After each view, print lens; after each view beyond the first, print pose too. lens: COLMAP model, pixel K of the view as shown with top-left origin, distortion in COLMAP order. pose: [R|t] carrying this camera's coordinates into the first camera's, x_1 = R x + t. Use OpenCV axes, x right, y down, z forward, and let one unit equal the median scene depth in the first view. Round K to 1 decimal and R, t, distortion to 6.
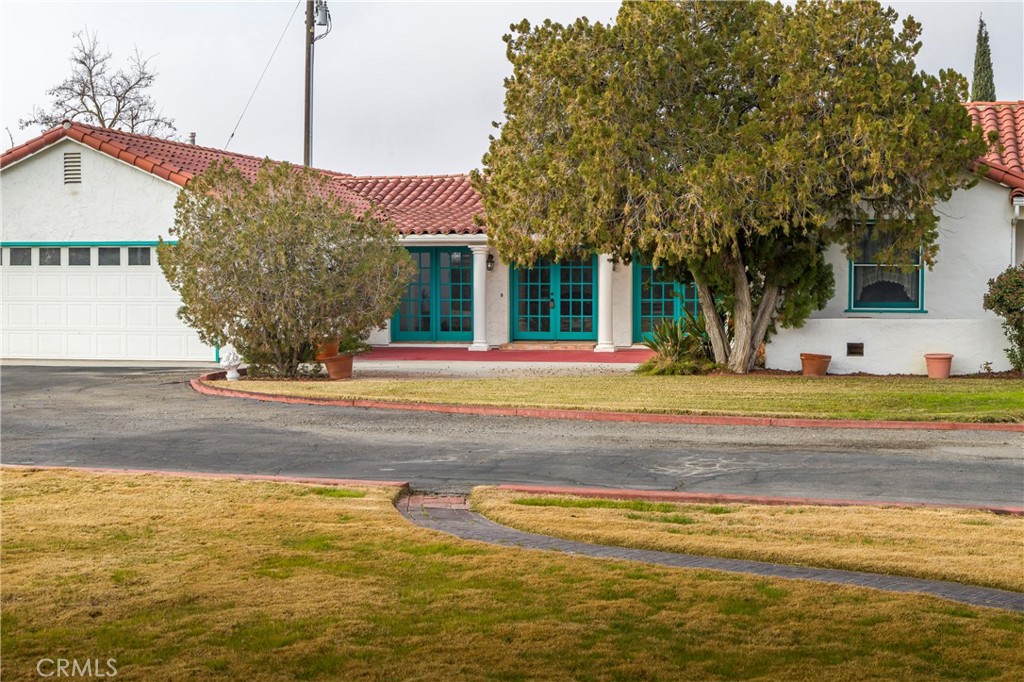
lens RADIAL K [[1605.2, 0, 509.7], [0, 1605.2, 350.5], [0, 0, 1]] dist [0.015423, 0.000000]
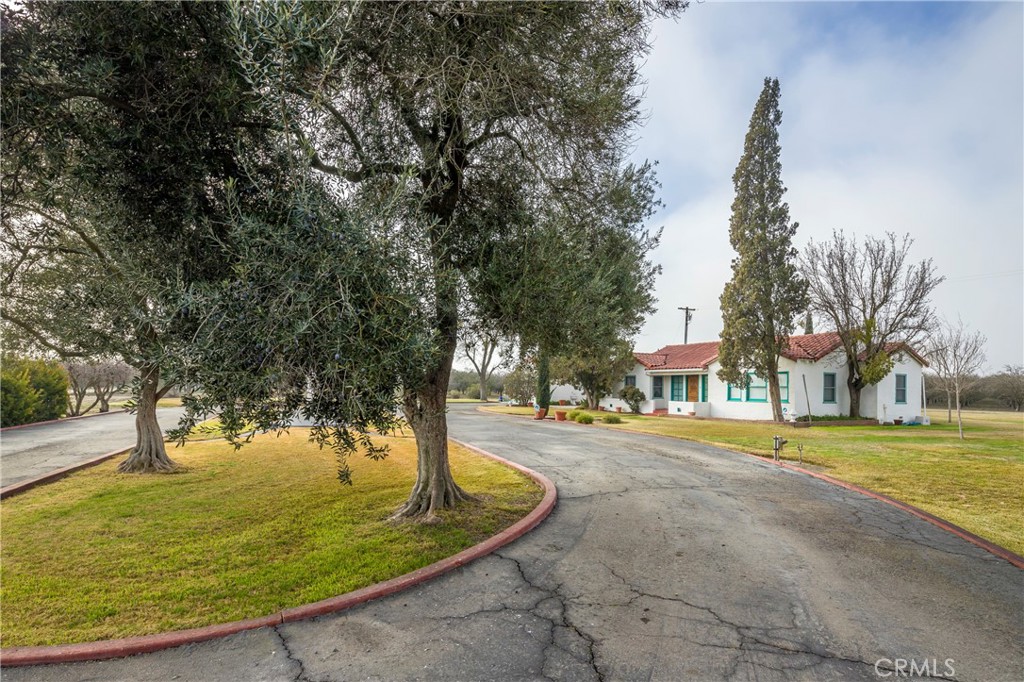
lens RADIAL K [[499.3, 0, 513.7], [0, 499.3, 391.5], [0, 0, 1]] dist [0.002265, -0.000263]
pose [[0.650016, 0.019673, -0.759666, 1.074459], [-0.048873, 0.998678, -0.015955, -0.004178], [0.758348, 0.047498, 0.650117, -0.077550]]
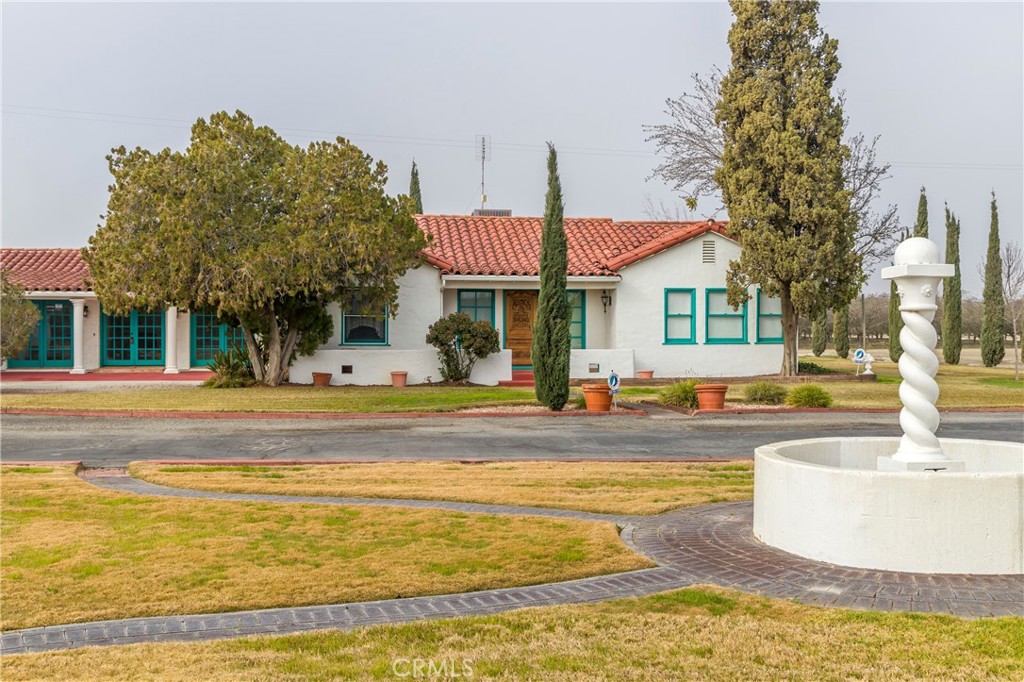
lens RADIAL K [[1079.1, 0, 519.1], [0, 1079.1, 343.6], [0, 0, 1]] dist [-0.019971, 0.000000]
pose [[0.923794, -0.002637, 0.382880, -0.032472], [0.012491, 0.999652, -0.023253, 0.000651], [-0.382686, 0.026263, 0.923505, -0.035437]]
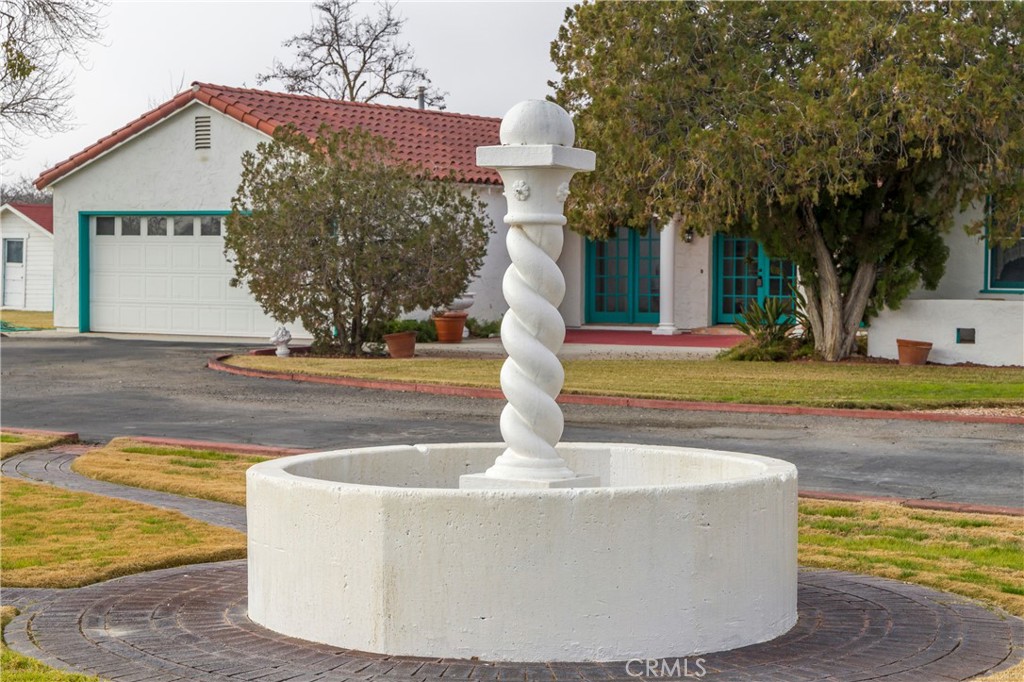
lens RADIAL K [[2051.7, 0, 513.0], [0, 2051.7, 342.2], [0, 0, 1]] dist [0.091307, 0.000000]
pose [[0.957716, 0.018163, -0.287142, 0.301850], [-0.018427, 0.999829, 0.001783, 0.005189], [0.287126, 0.003584, 0.957886, -0.127917]]
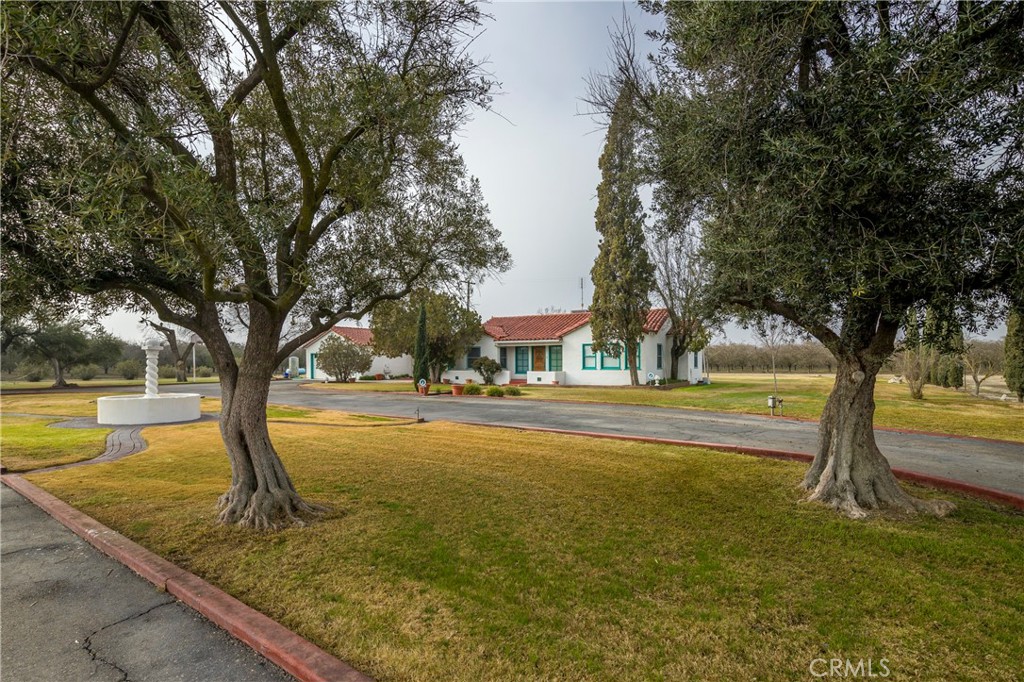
lens RADIAL K [[499.3, 0, 515.3], [0, 499.3, 361.3], [0, 0, 1]] dist [0.002265, -0.000263]
pose [[0.951315, -0.000409, -0.308221, 0.767995], [-0.011774, 0.999221, -0.037667, 0.003426], [0.307996, 0.039462, 0.950569, -0.197066]]
